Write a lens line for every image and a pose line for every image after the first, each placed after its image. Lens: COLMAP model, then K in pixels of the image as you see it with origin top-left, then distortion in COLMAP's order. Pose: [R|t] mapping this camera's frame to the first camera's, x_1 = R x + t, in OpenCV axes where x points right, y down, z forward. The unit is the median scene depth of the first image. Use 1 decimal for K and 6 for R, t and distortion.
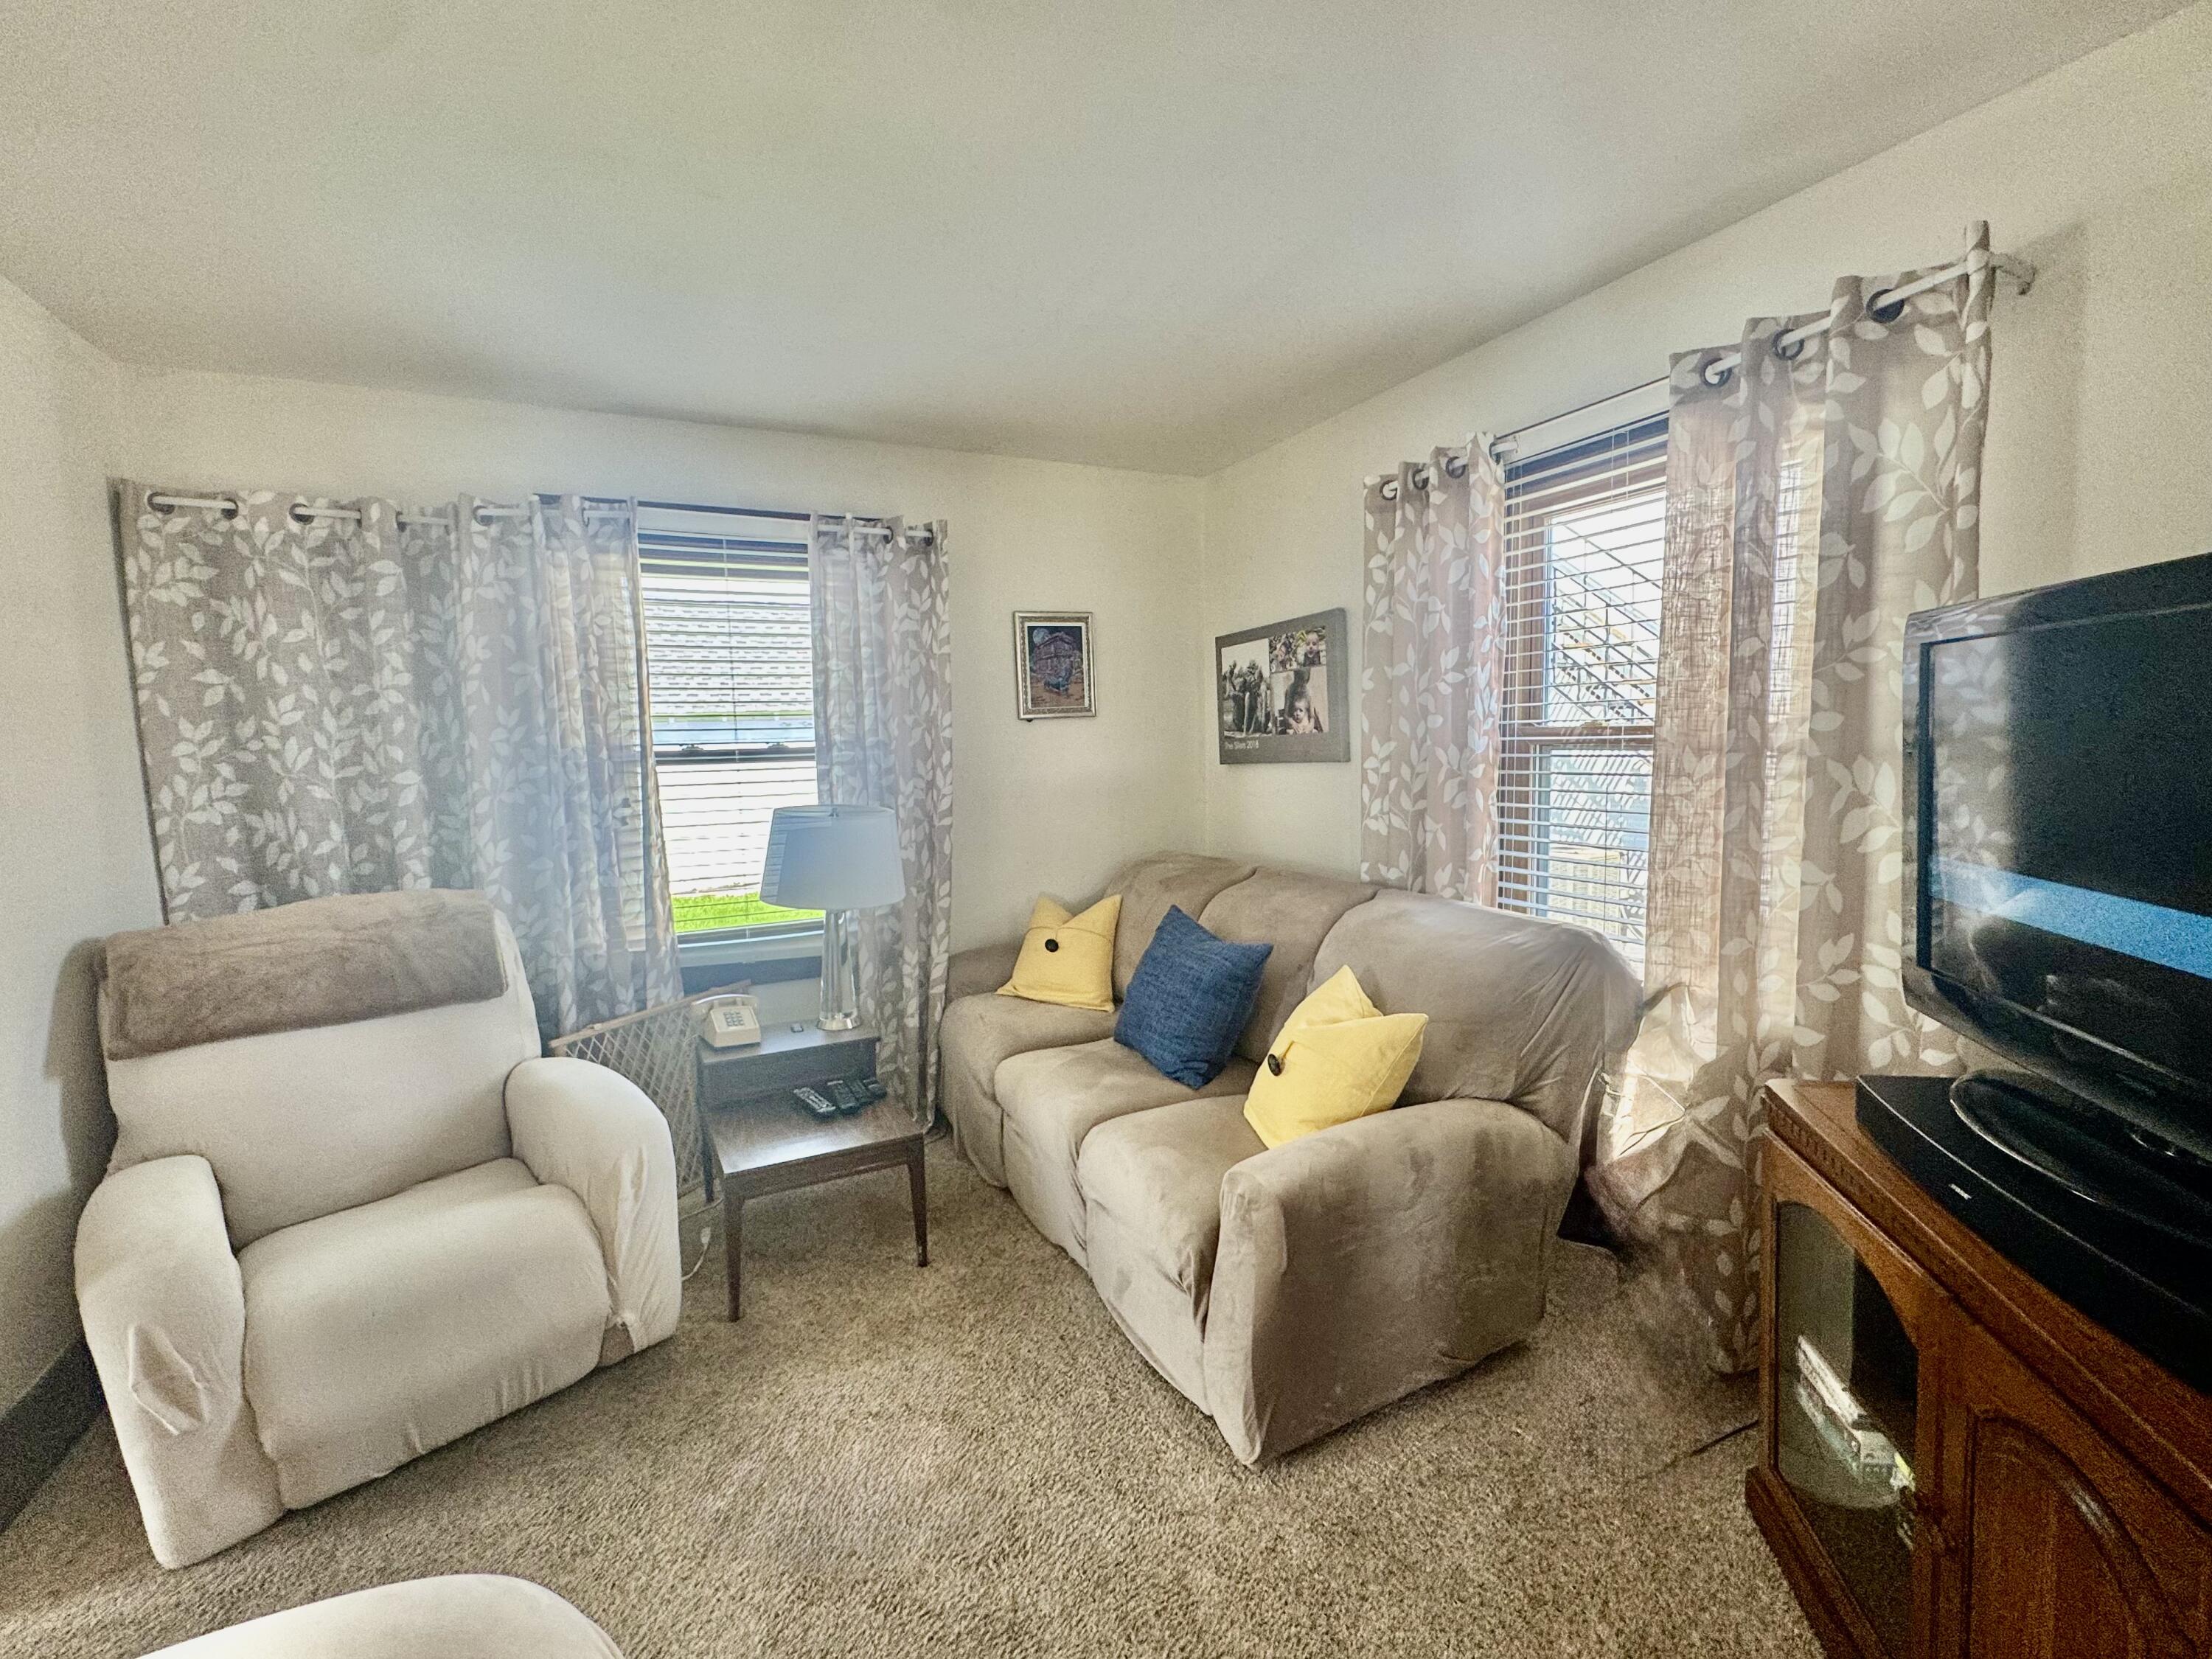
lens RADIAL K [[966.9, 0, 1106.0], [0, 966.9, 829.5], [0, 0, 1]] dist [-0.012402, 0.000125]
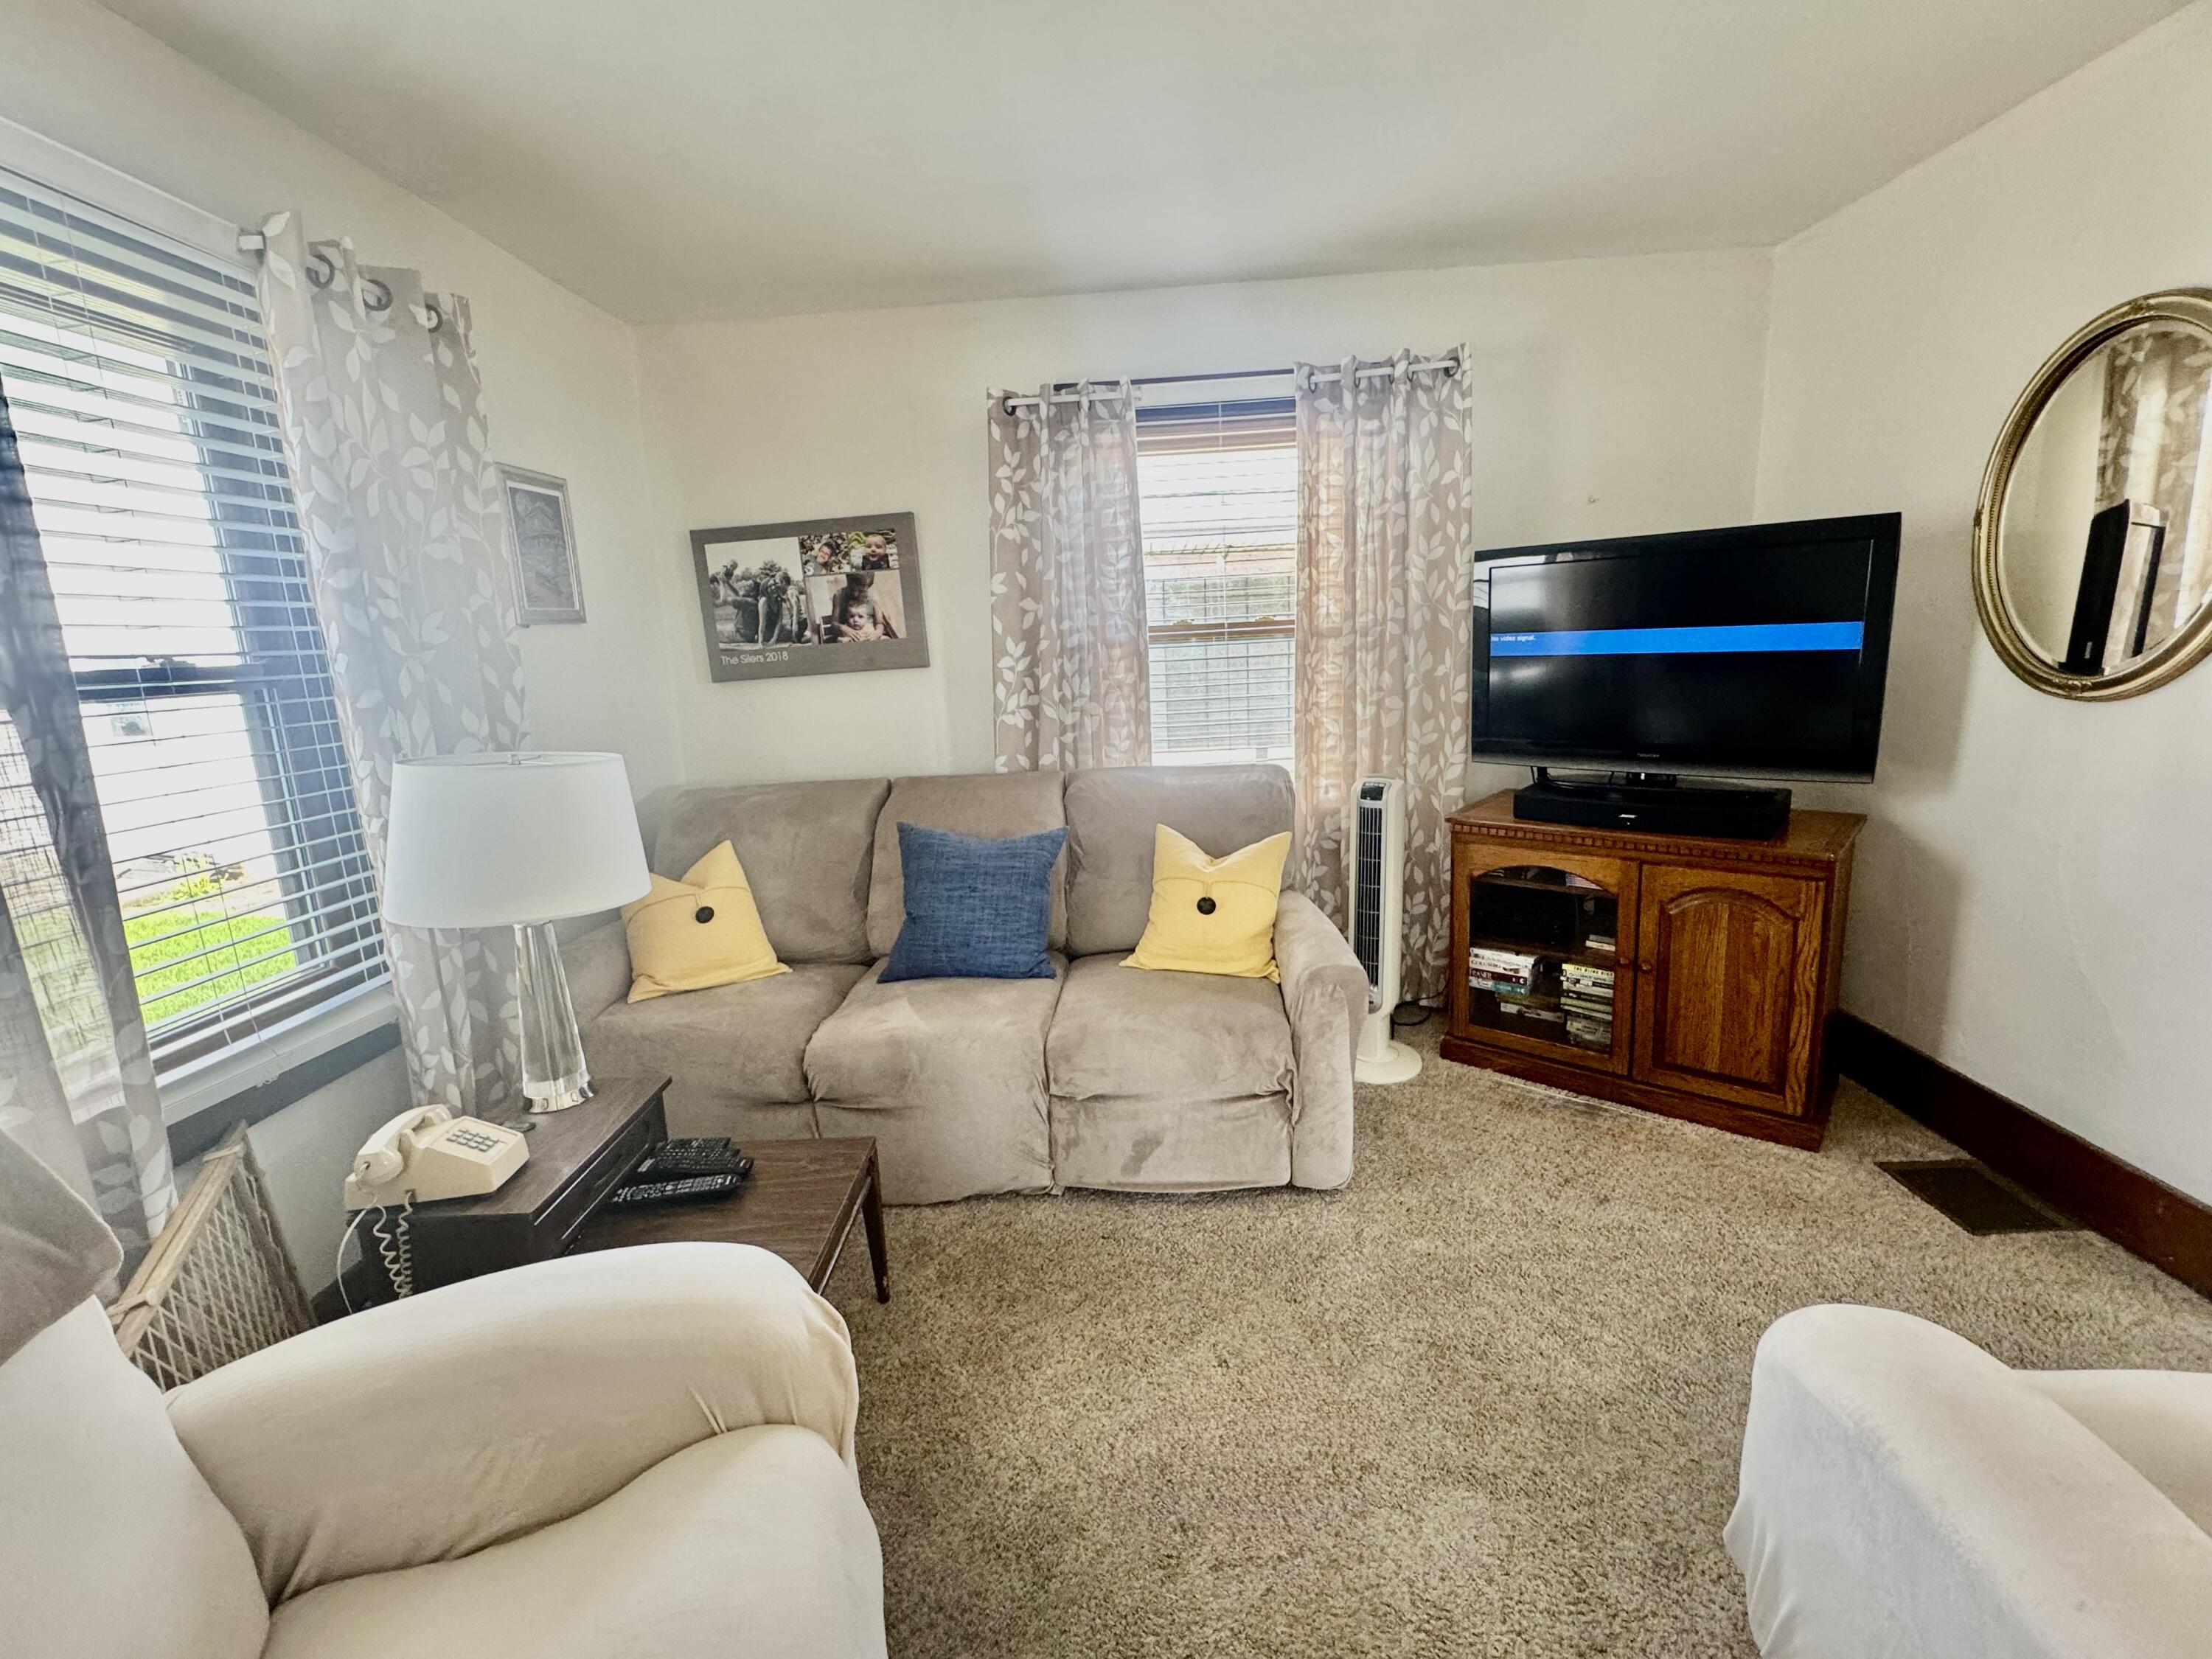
lens RADIAL K [[966.9, 0, 1106.0], [0, 966.9, 829.5], [0, 0, 1]] dist [-0.012402, 0.000125]
pose [[0.470814, -0.167140, 0.866256, -0.539370], [0.120079, 0.984893, 0.124767, -0.005015], [-0.874023, 0.045277, 0.483771, 0.325405]]
